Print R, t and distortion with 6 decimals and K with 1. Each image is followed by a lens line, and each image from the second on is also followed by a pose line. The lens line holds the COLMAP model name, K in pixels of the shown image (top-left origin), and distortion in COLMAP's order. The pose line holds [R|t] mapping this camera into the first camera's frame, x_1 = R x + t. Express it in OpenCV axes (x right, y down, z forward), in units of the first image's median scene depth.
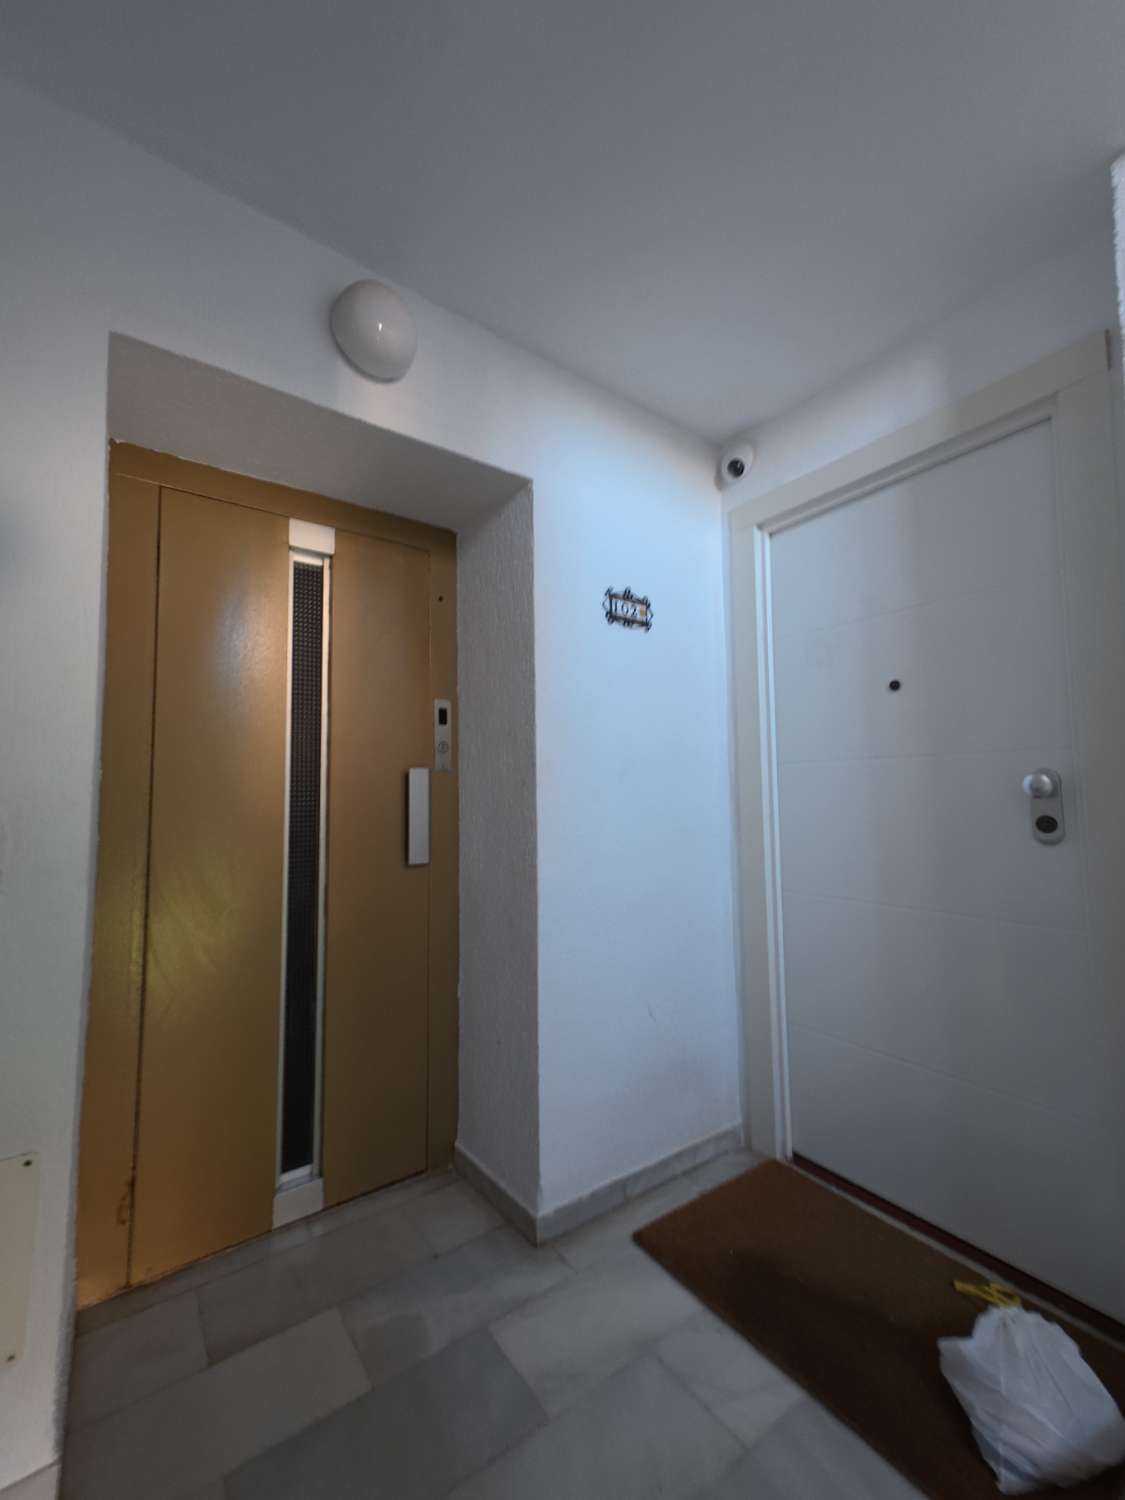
lens RADIAL K [[632.8, 0, 558.8], [0, 632.8, 751.8], [0, 0, 1]] dist [0.020255, 0.005174]
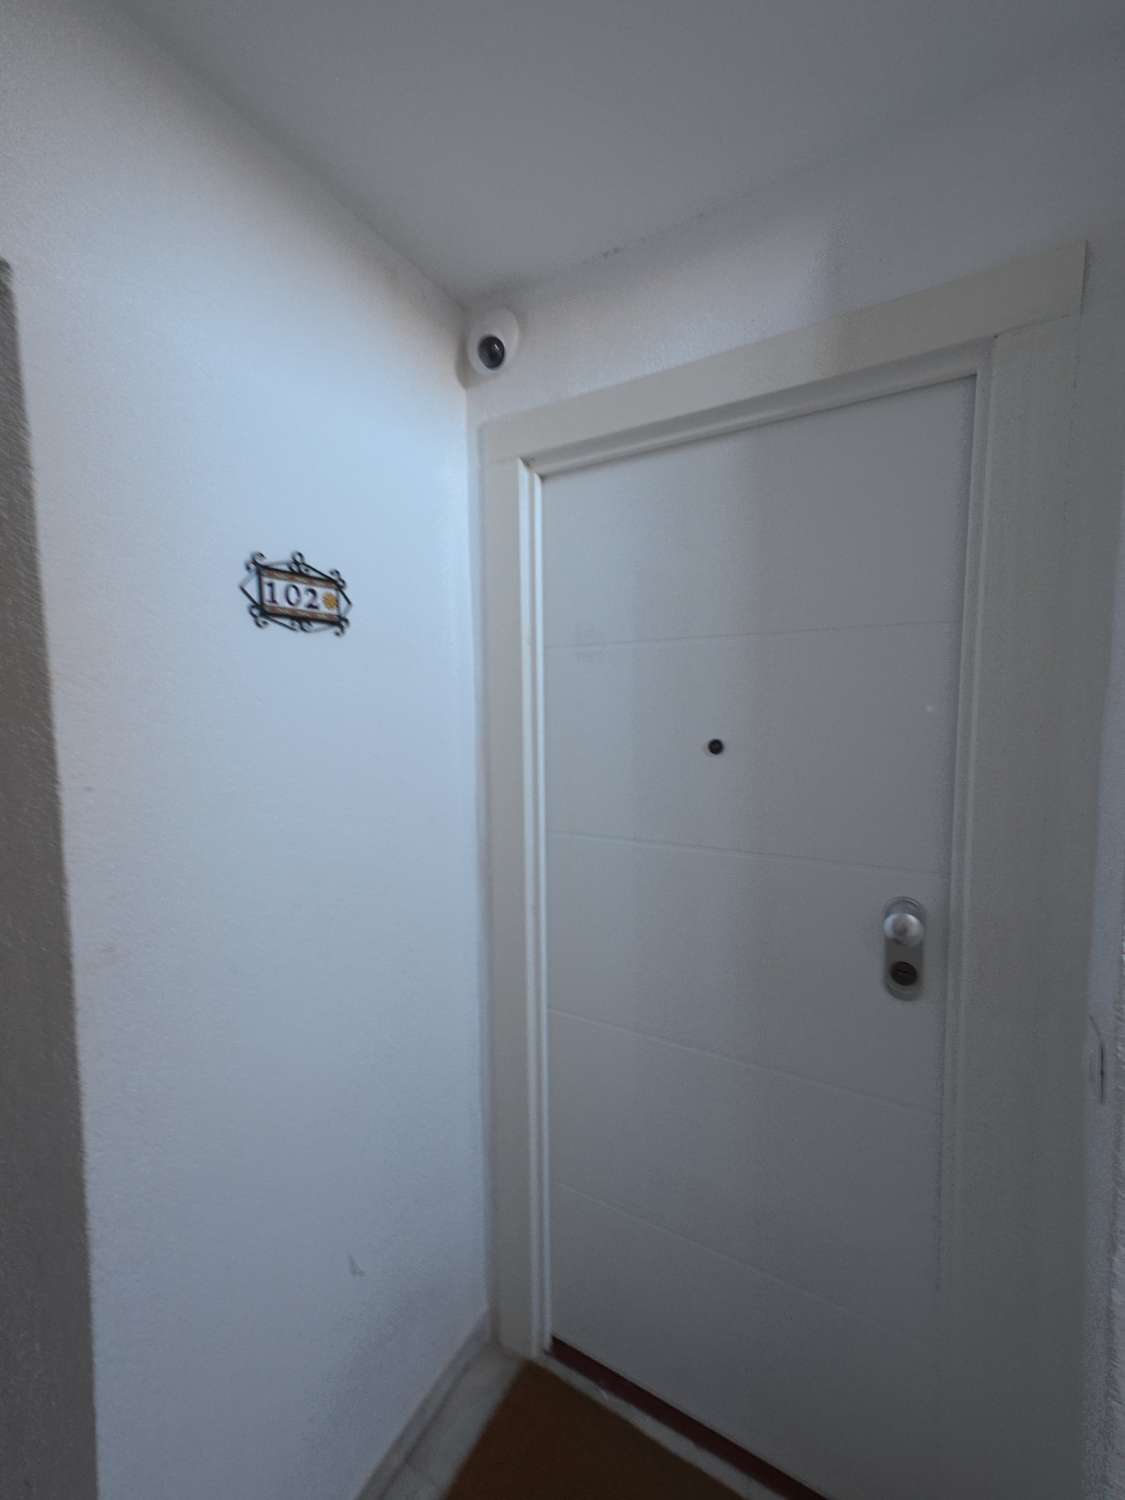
lens RADIAL K [[632.8, 0, 558.8], [0, 632.8, 751.8], [0, 0, 1]] dist [0.020255, 0.005174]
pose [[0.915085, -0.033962, 0.401828, 0.088548], [-0.028243, 0.988603, 0.147872, -0.178433], [-0.402270, -0.146664, 0.903697, 0.408638]]
